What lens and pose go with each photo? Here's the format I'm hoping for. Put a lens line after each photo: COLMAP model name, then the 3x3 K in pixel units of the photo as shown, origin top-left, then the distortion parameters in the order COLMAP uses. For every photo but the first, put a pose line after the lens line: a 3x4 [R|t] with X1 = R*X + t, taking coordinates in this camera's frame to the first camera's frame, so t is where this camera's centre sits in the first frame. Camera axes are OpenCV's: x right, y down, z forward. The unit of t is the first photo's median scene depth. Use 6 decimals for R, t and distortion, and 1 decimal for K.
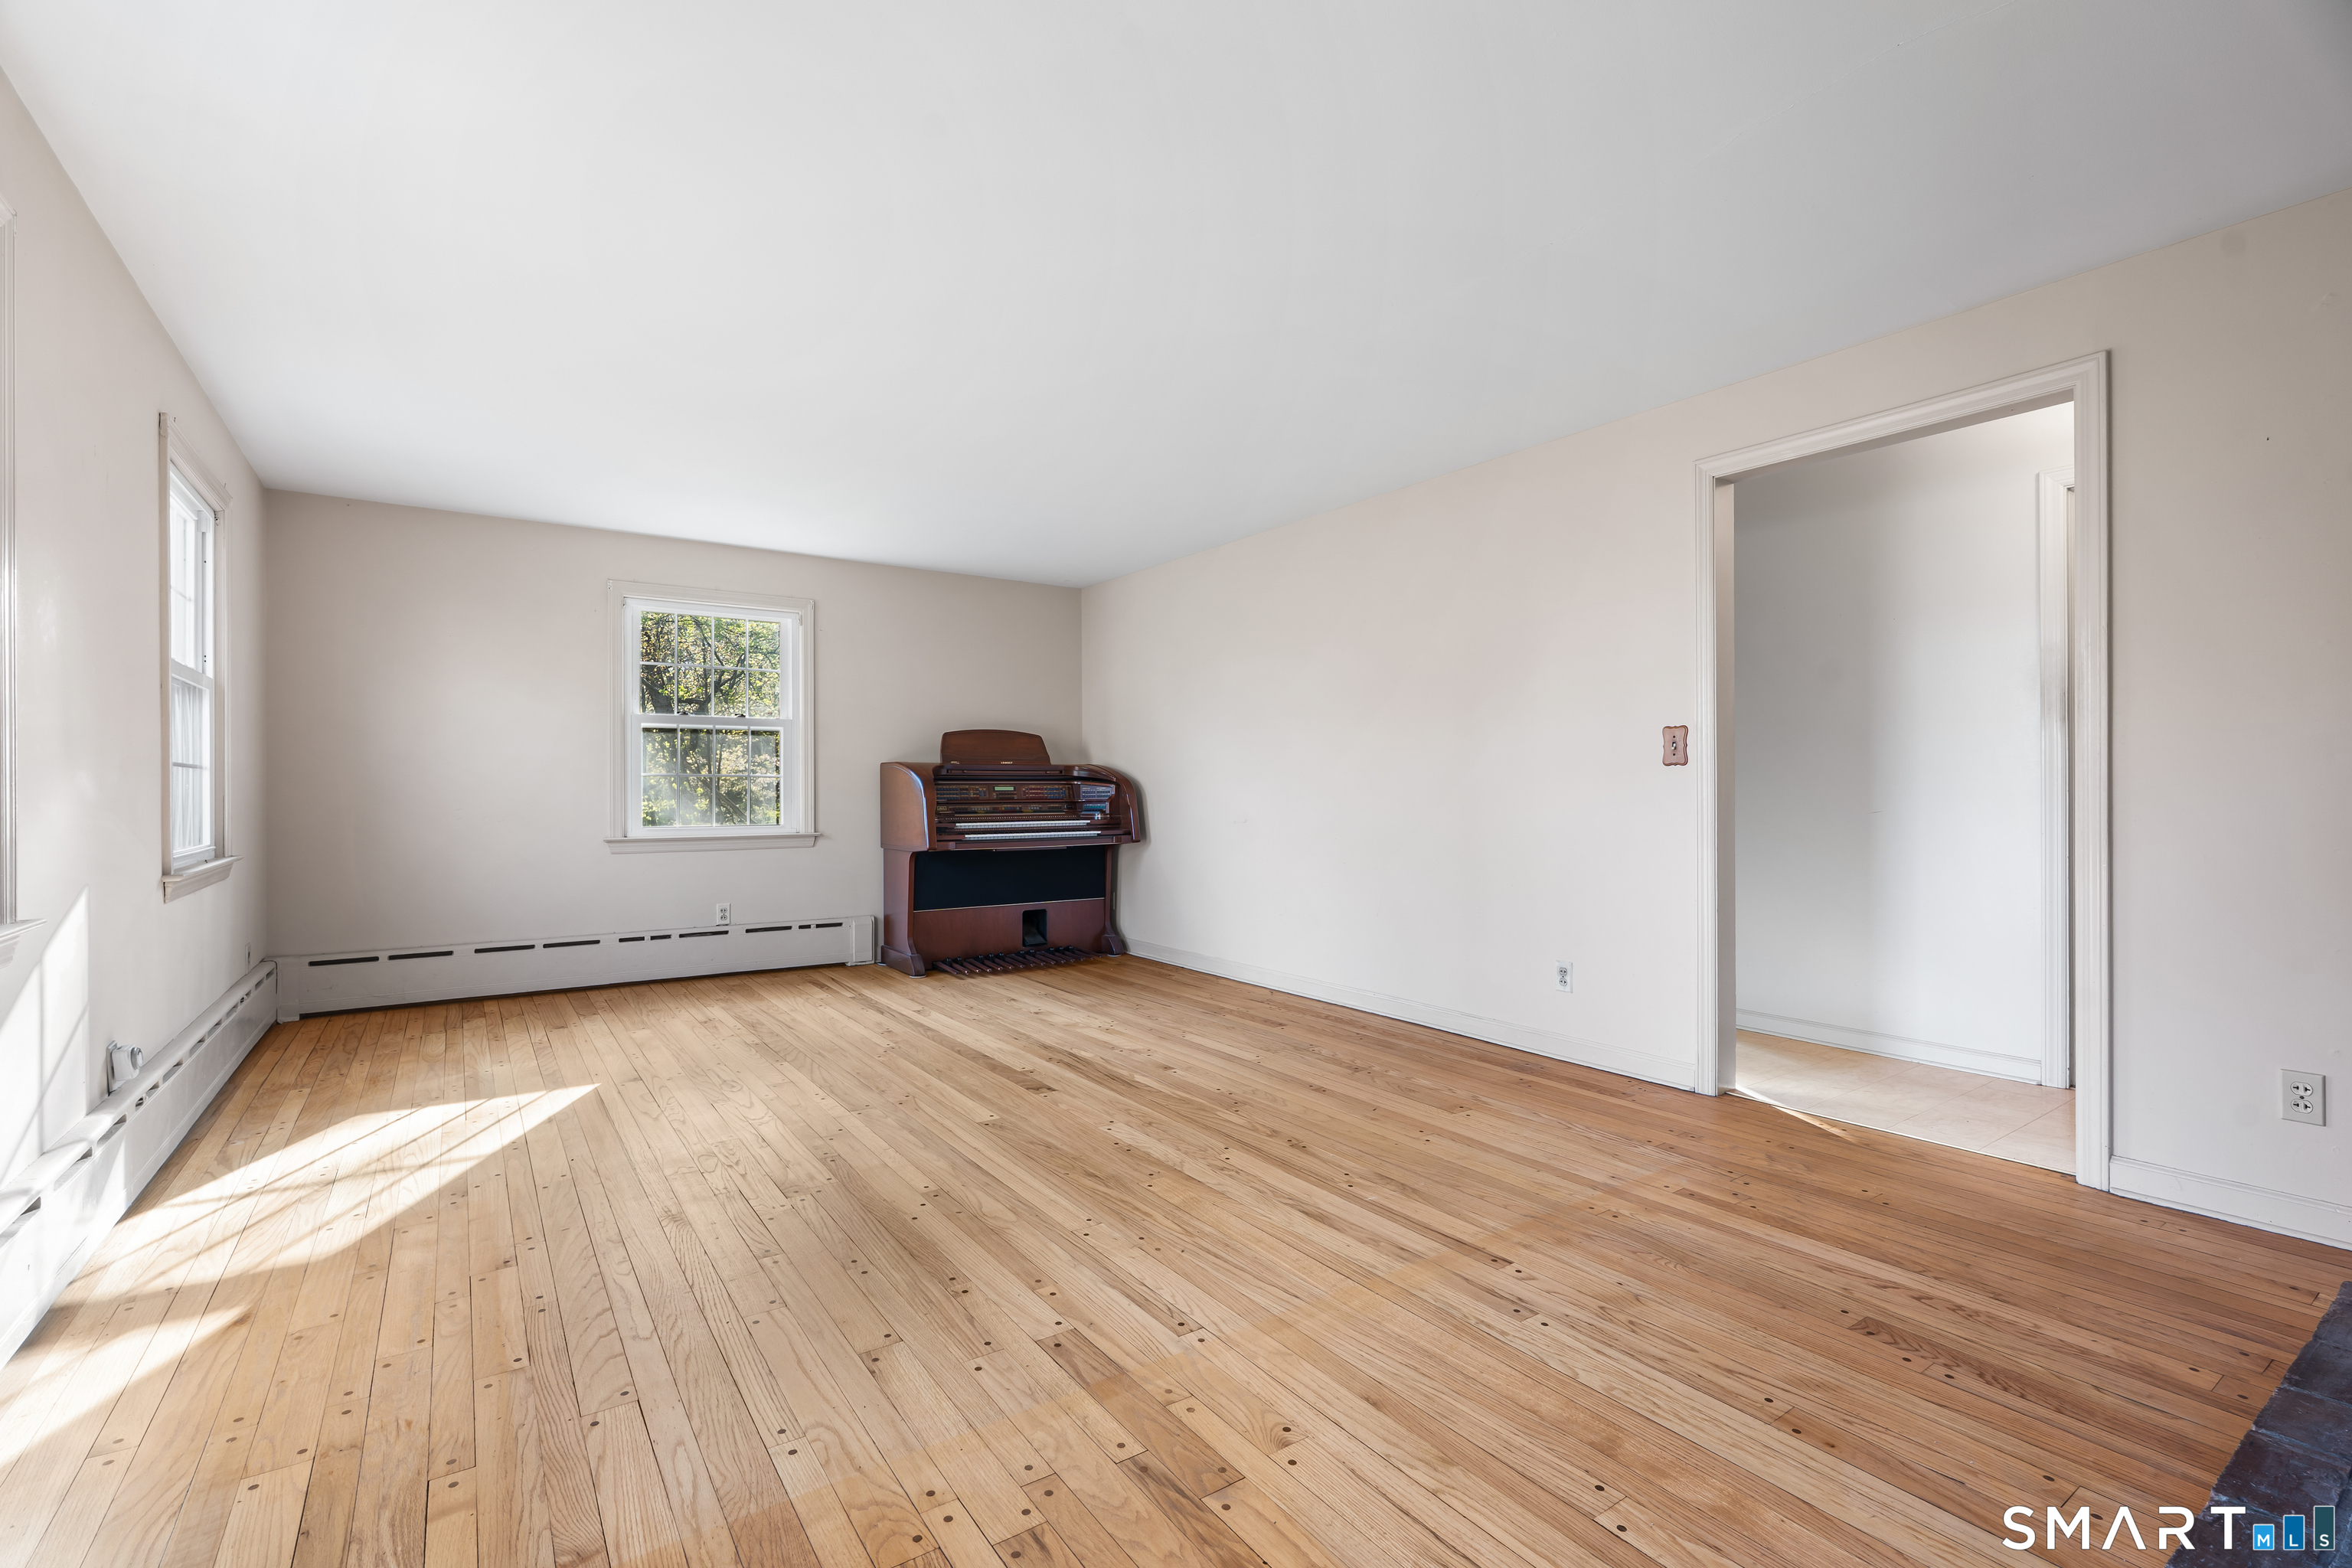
lens RADIAL K [[1063.8, 0, 1163.0], [0, 1063.8, 788.4], [0, 0, 1]] dist [-0.002412, -0.000046]
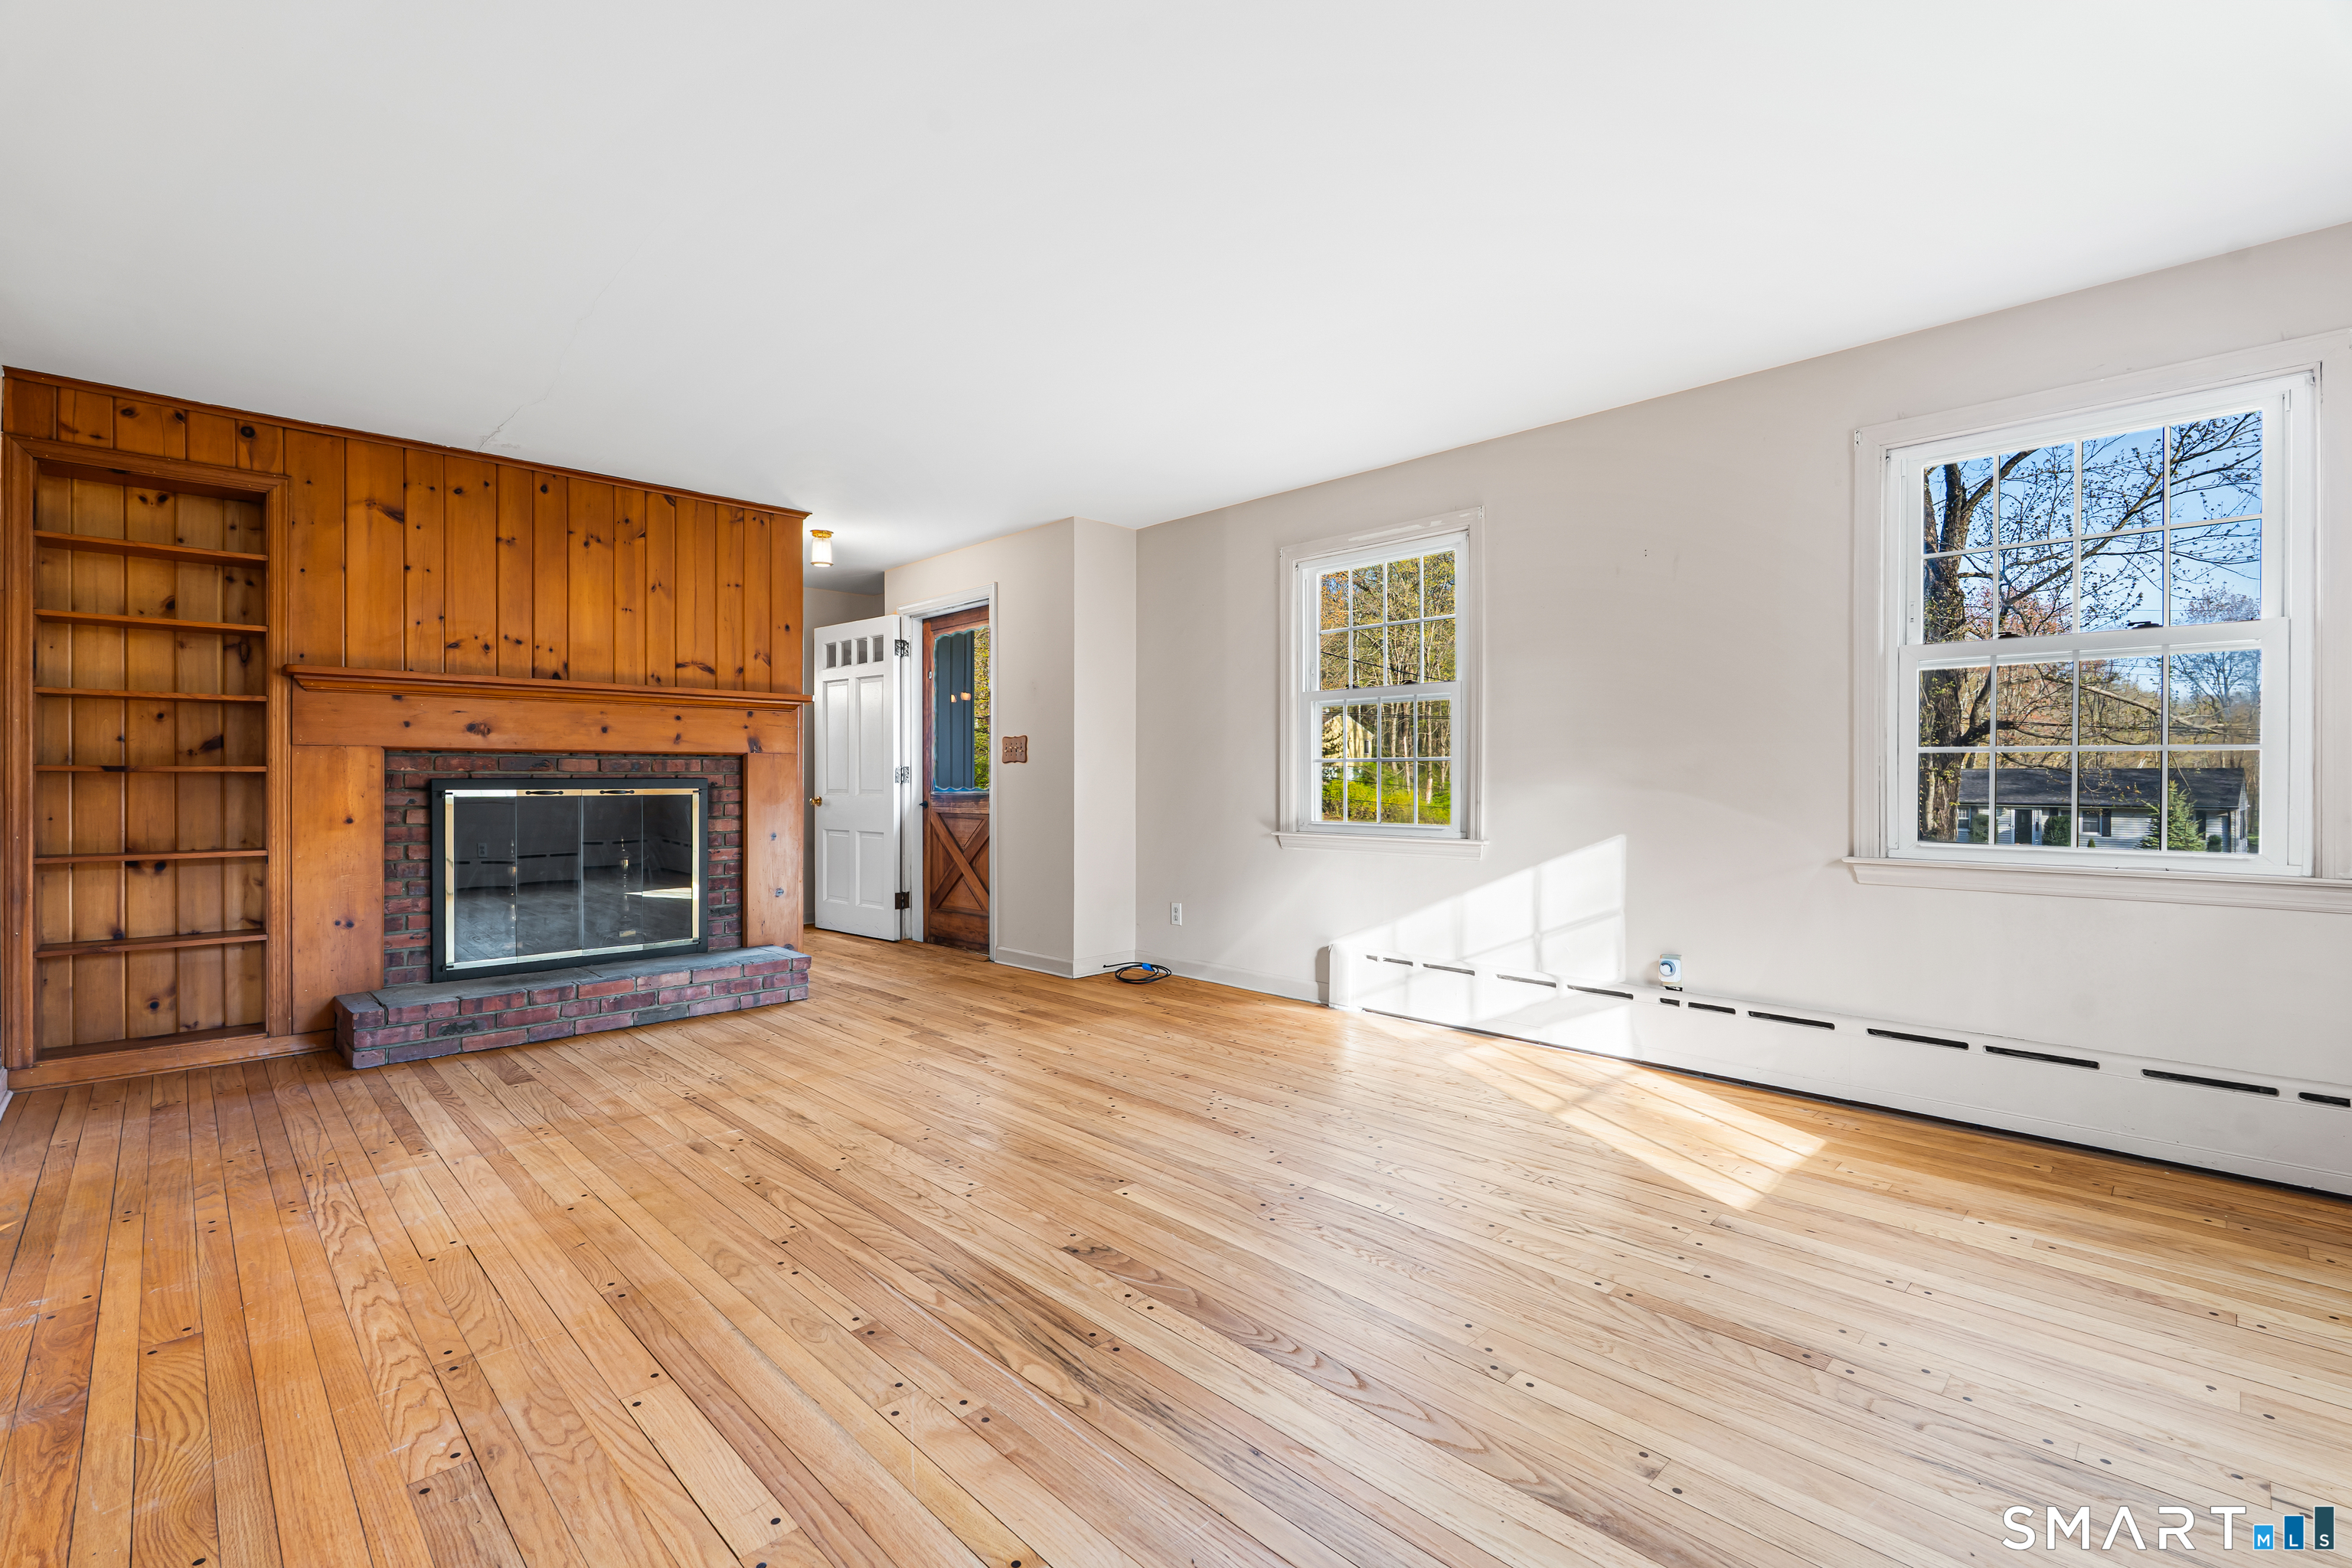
lens RADIAL K [[1063.8, 0, 1163.0], [0, 1063.8, 788.4], [0, 0, 1]] dist [-0.002412, -0.000046]
pose [[-0.986107, 0.003215, -0.166083, -0.064930], [0.001897, 0.999965, 0.008091, 0.002985], [0.166103, 0.007664, -0.986079, 1.938696]]
